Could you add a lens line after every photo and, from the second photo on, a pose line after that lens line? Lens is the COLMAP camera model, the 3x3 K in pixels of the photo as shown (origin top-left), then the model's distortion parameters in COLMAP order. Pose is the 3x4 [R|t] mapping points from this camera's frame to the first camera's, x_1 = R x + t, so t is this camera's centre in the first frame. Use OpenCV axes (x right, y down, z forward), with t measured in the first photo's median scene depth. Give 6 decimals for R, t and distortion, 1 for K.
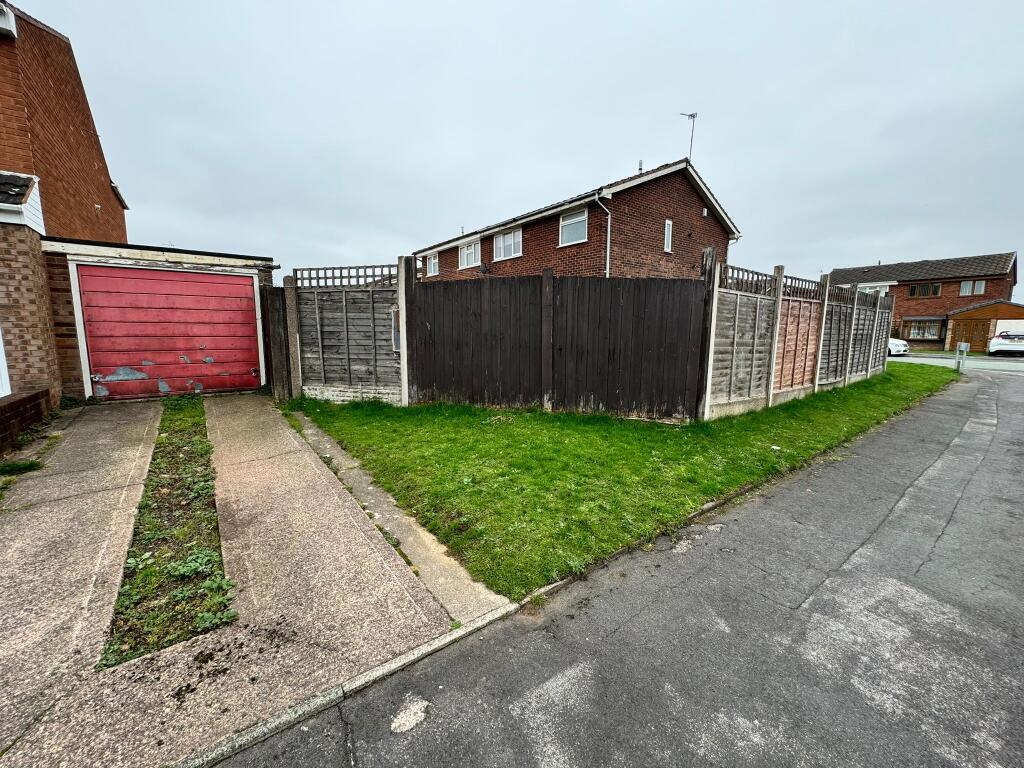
lens RADIAL K [[410.9, 0, 510.9], [0, 410.9, 382.7], [0, 0, 1]] dist [-0.002077, -0.000327]
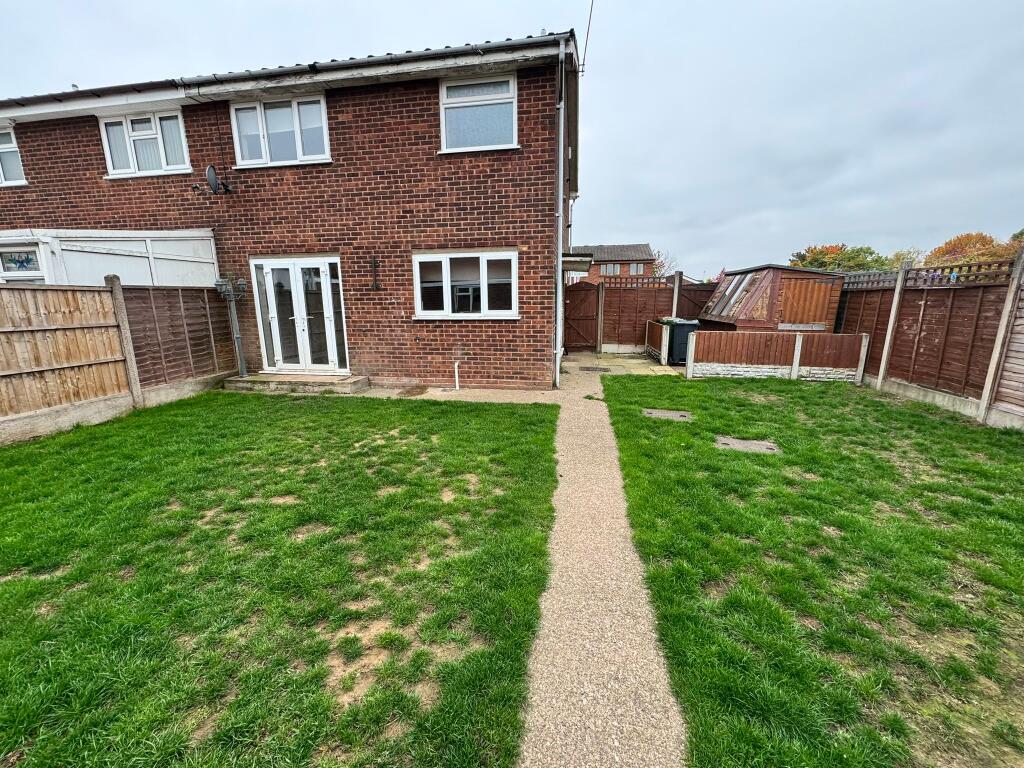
lens RADIAL K [[410.9, 0, 510.9], [0, 410.9, 382.7], [0, 0, 1]] dist [-0.002077, -0.000327]
pose [[0.732076, -0.146731, 0.665233, -0.162626], [0.101293, 0.989118, 0.106701, -0.090894], [-0.673651, -0.010730, 0.738972, 0.509077]]
